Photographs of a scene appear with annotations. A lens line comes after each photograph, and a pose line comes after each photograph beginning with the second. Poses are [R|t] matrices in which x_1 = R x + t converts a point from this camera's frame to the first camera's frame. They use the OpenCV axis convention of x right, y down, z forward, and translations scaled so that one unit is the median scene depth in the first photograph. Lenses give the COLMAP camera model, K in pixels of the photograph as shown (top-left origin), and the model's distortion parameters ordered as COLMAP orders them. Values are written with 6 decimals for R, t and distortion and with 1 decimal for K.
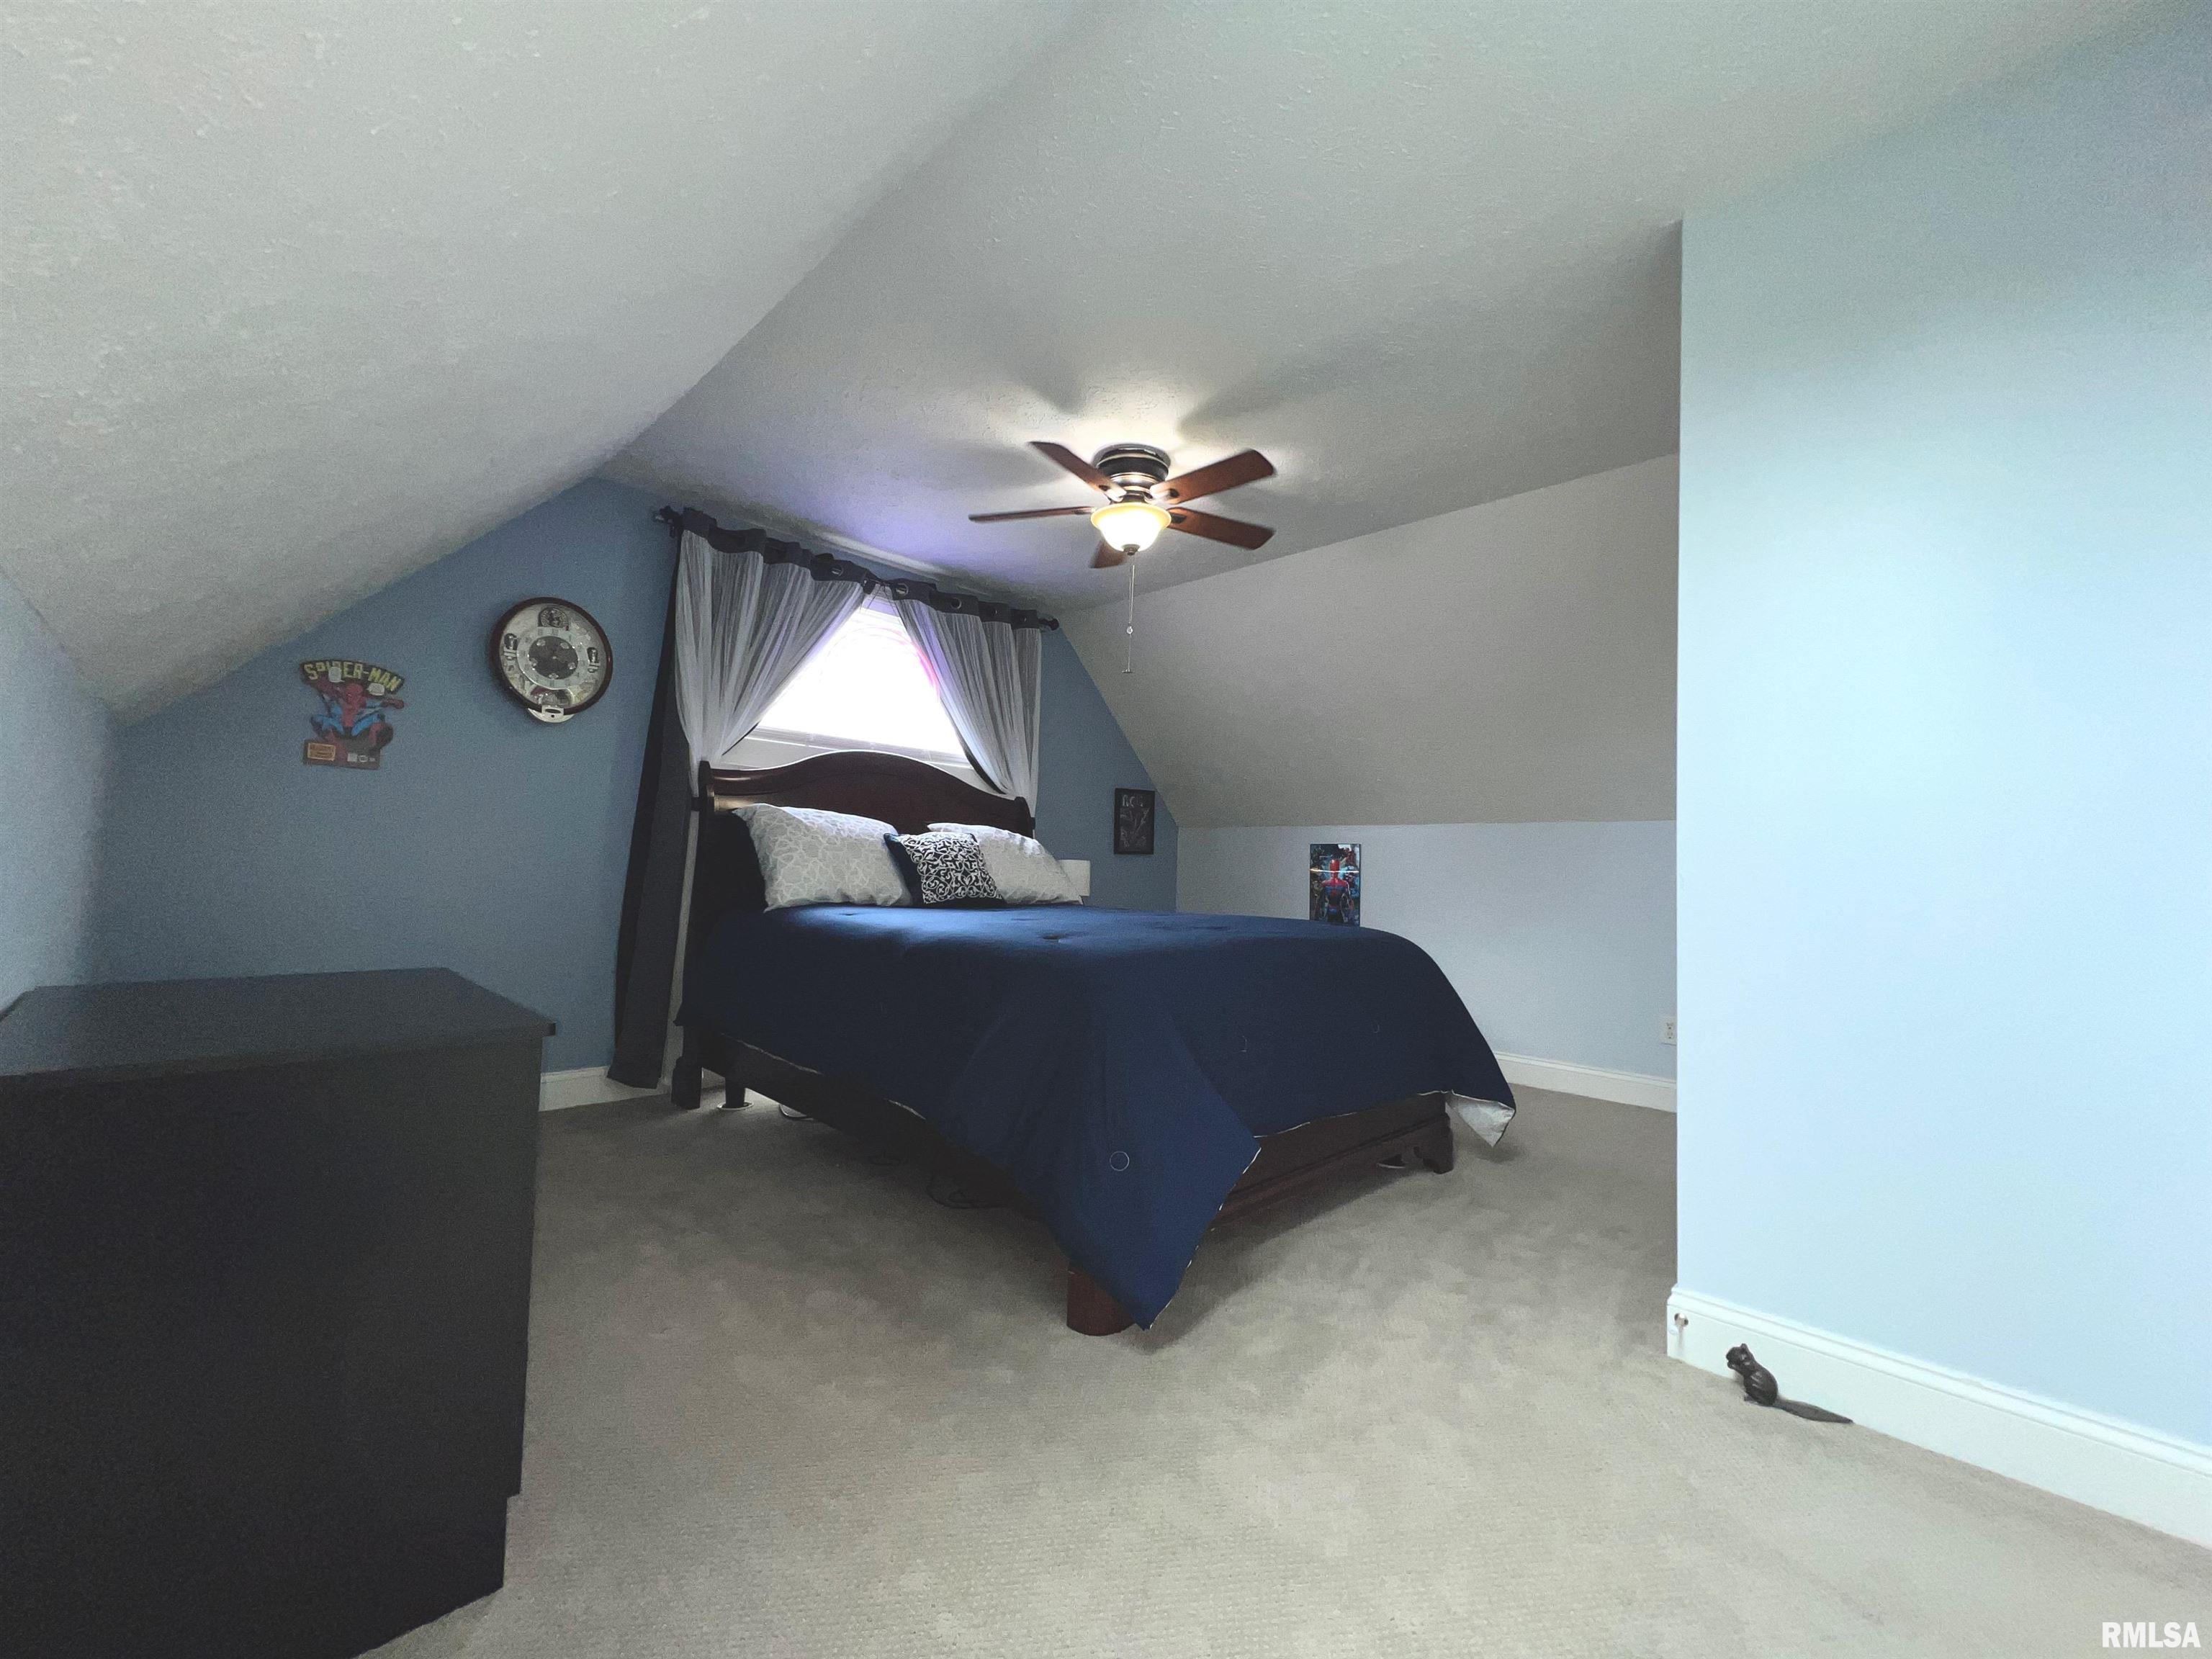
lens RADIAL K [[885.0, 0, 1102.3], [0, 885.0, 833.8], [0, 0, 1]] dist [-0.002272, 0.001024]
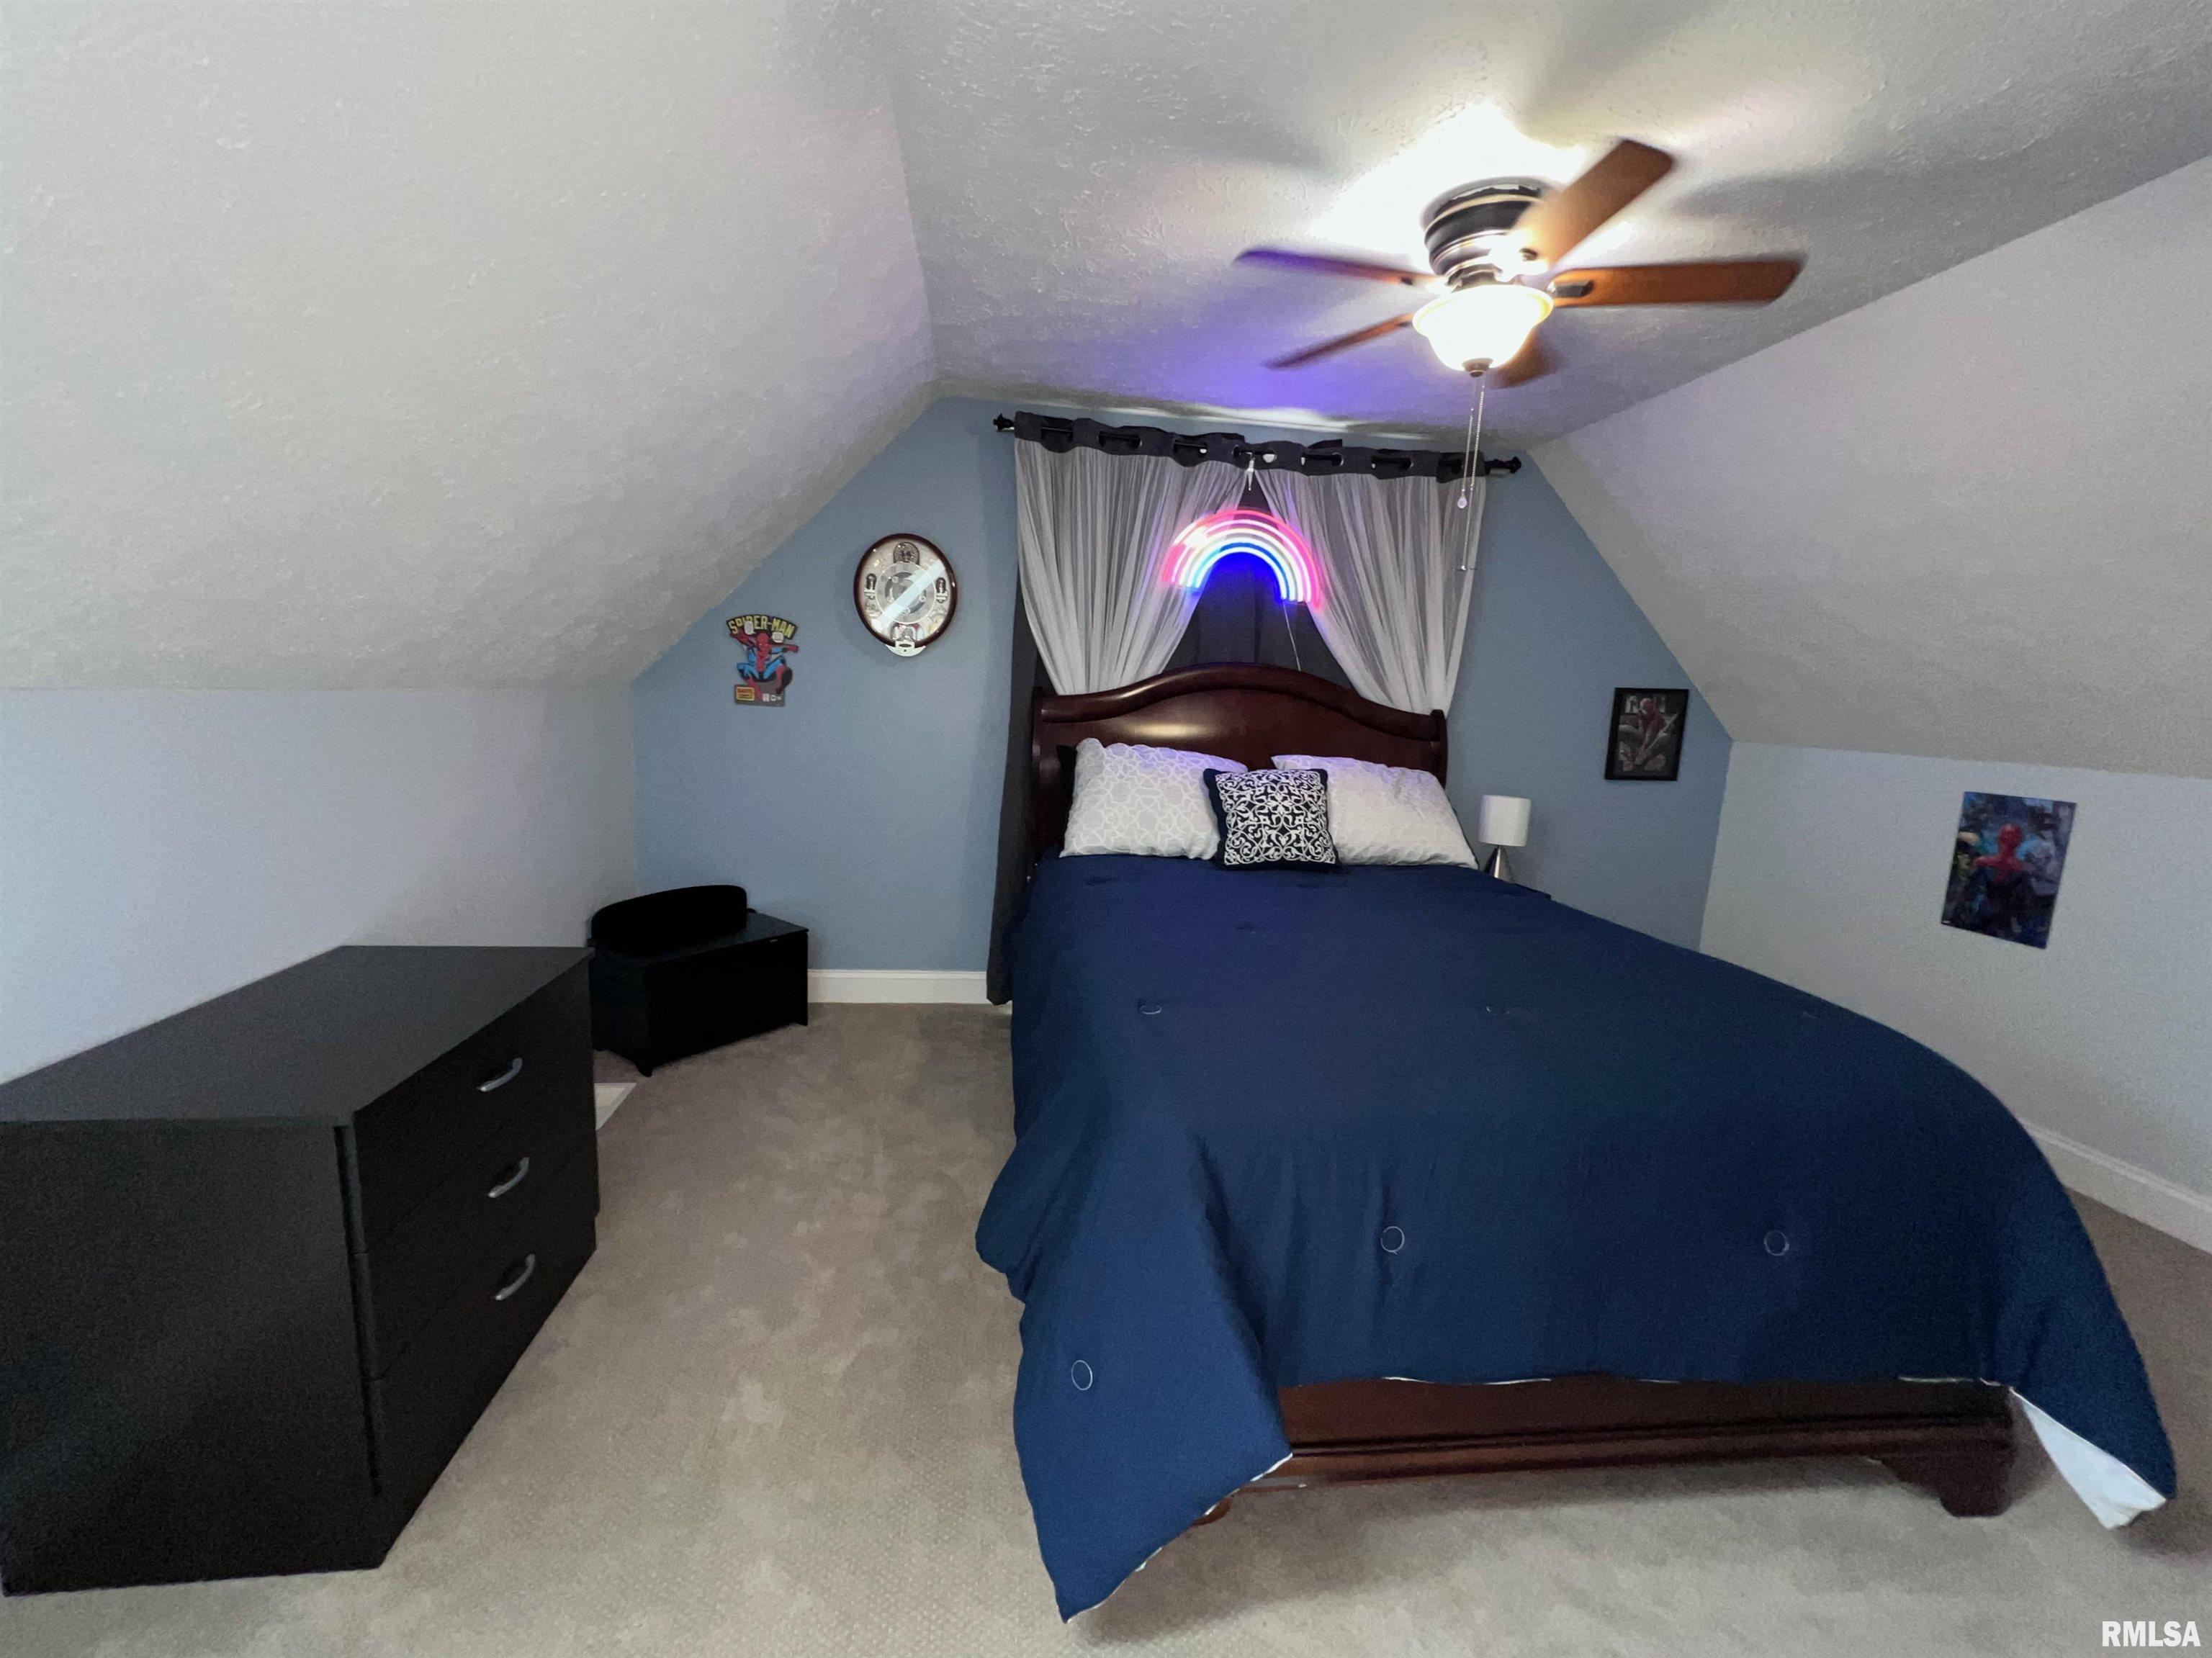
lens RADIAL K [[886.6, 0, 1097.7], [0, 886.6, 838.6], [0, 0, 1]] dist [-0.011768, 0.000313]
pose [[0.785081, 0.112776, -0.609040, 0.225049], [0.000936, 0.983067, 0.183242, -0.105379], [0.619393, -0.144430, 0.771682, 0.295784]]
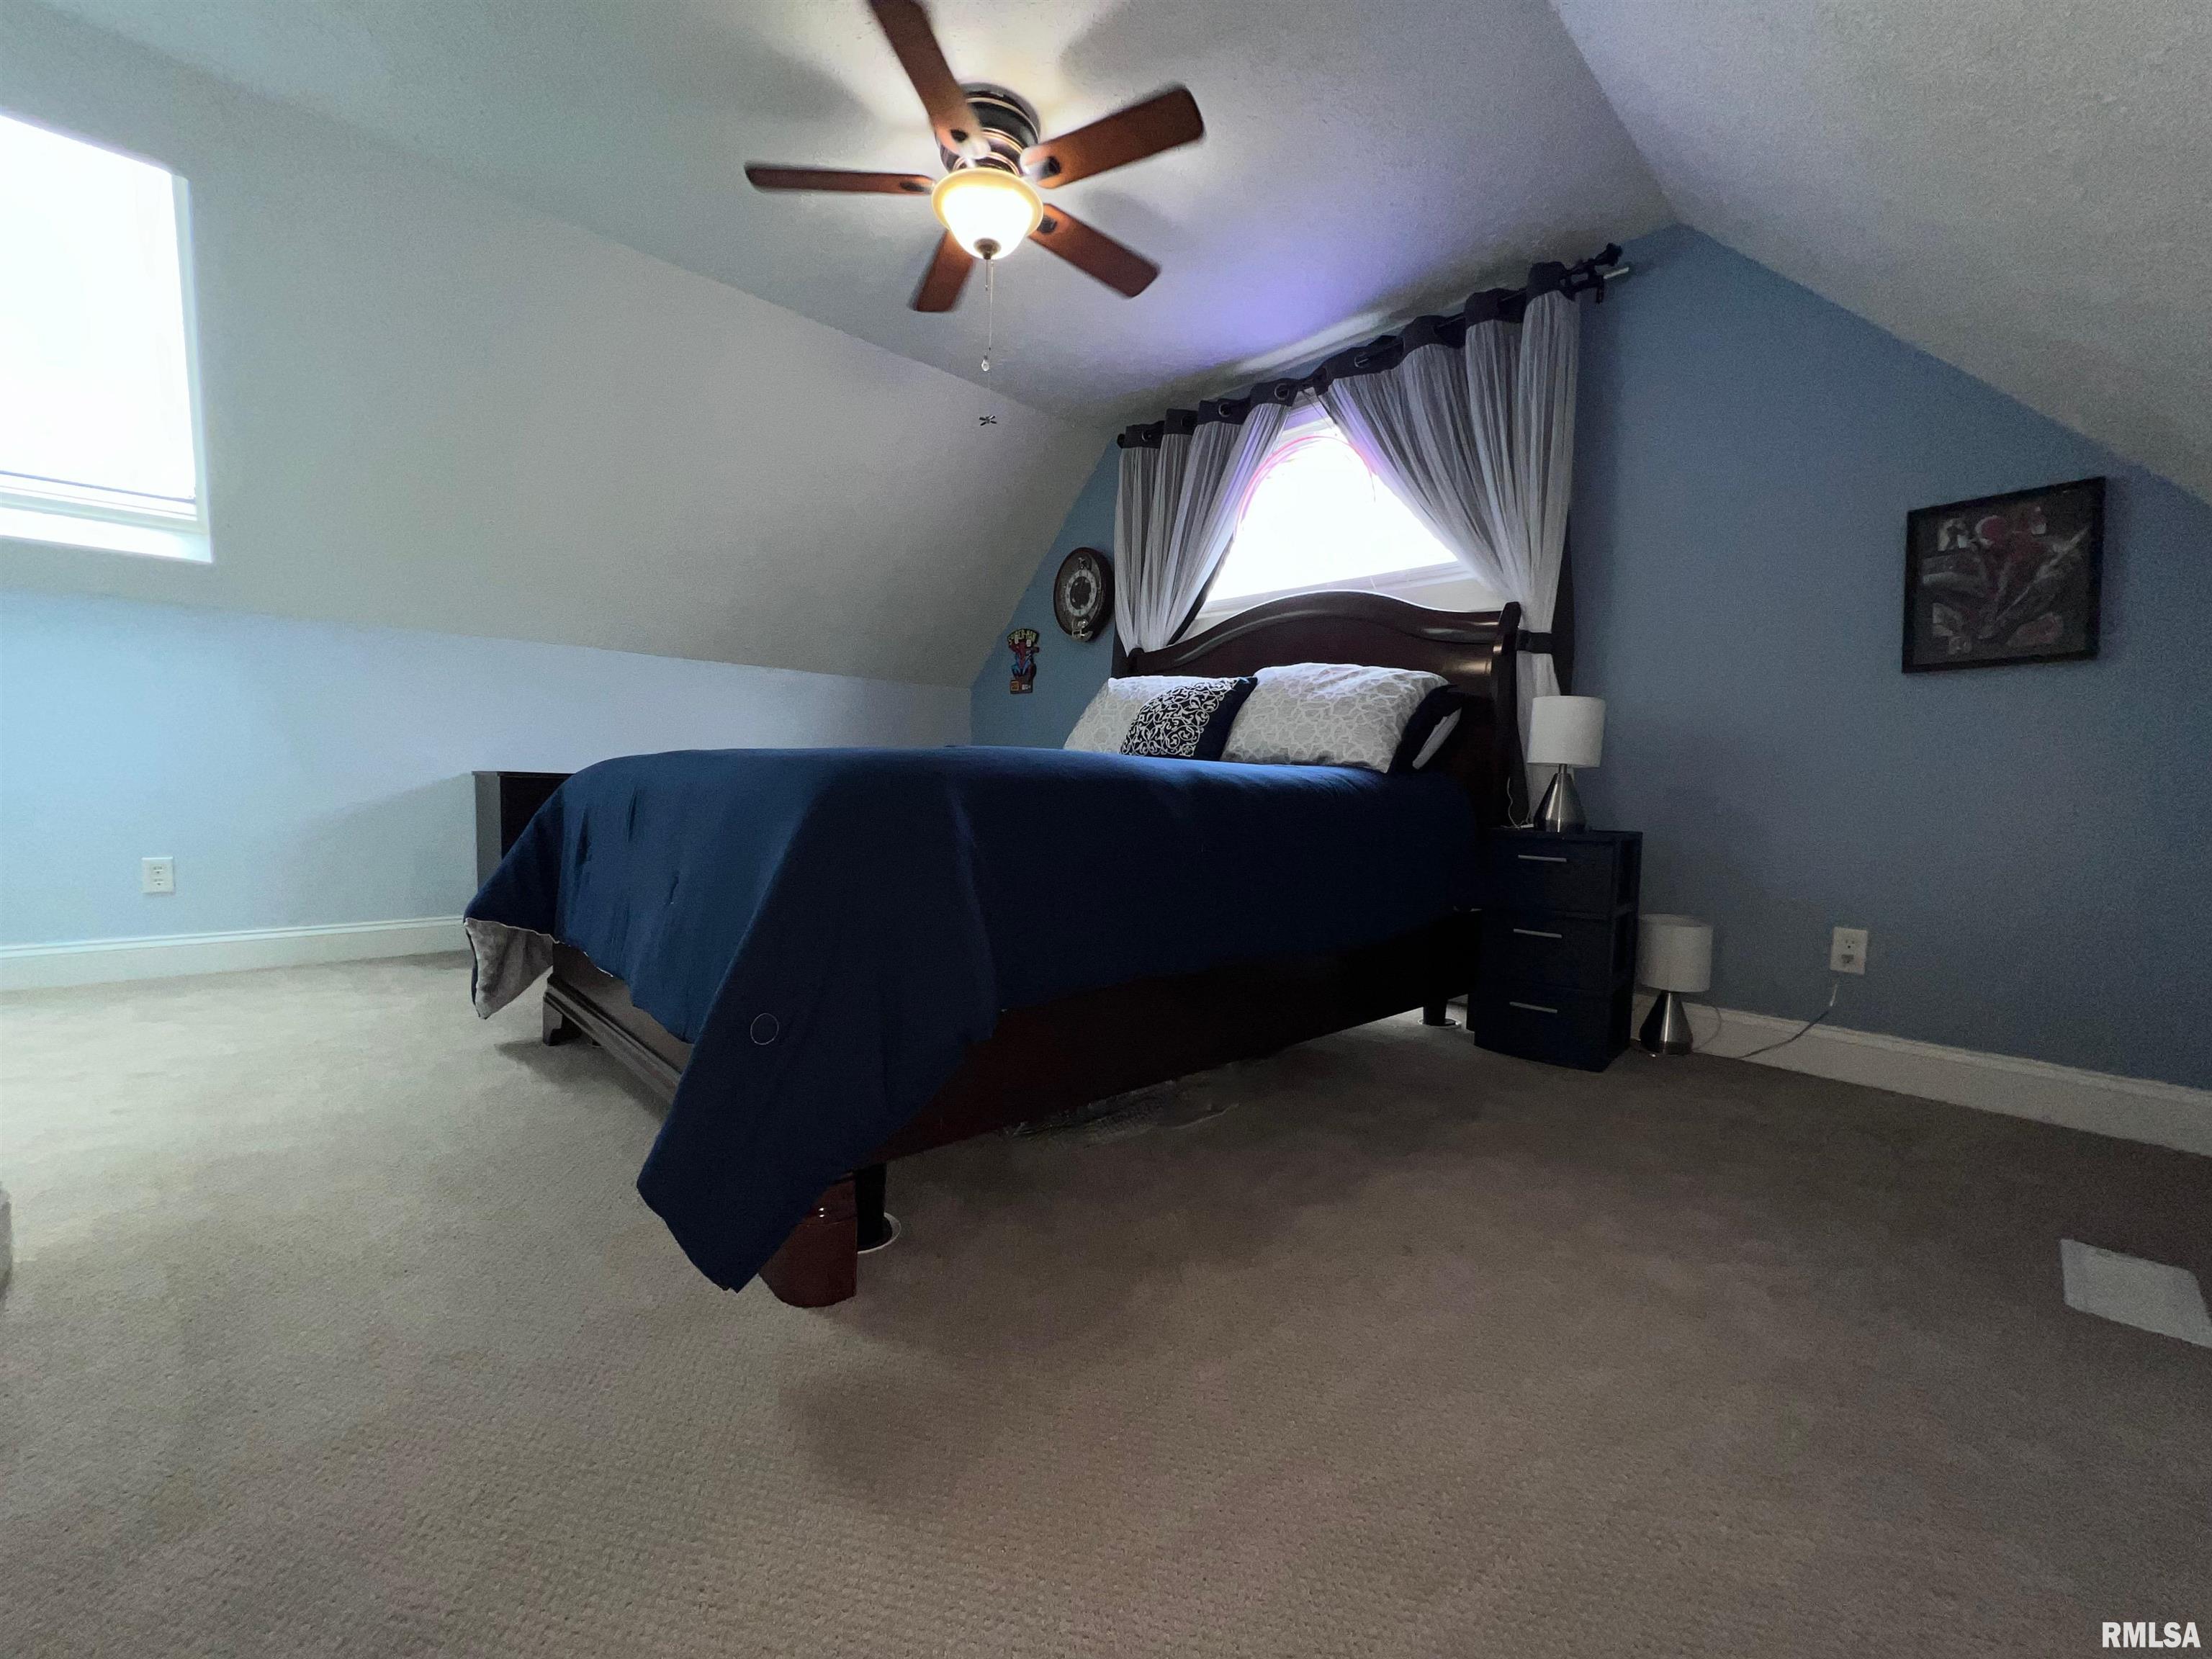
lens RADIAL K [[885.0, 0, 1102.3], [0, 885.0, 833.8], [0, 0, 1]] dist [-0.002272, 0.001024]
pose [[-0.024613, 0.025042, -0.999383, 0.739126], [0.017299, 0.999547, 0.024620, 0.136179], [0.999547, -0.016682, -0.025035, 1.065129]]
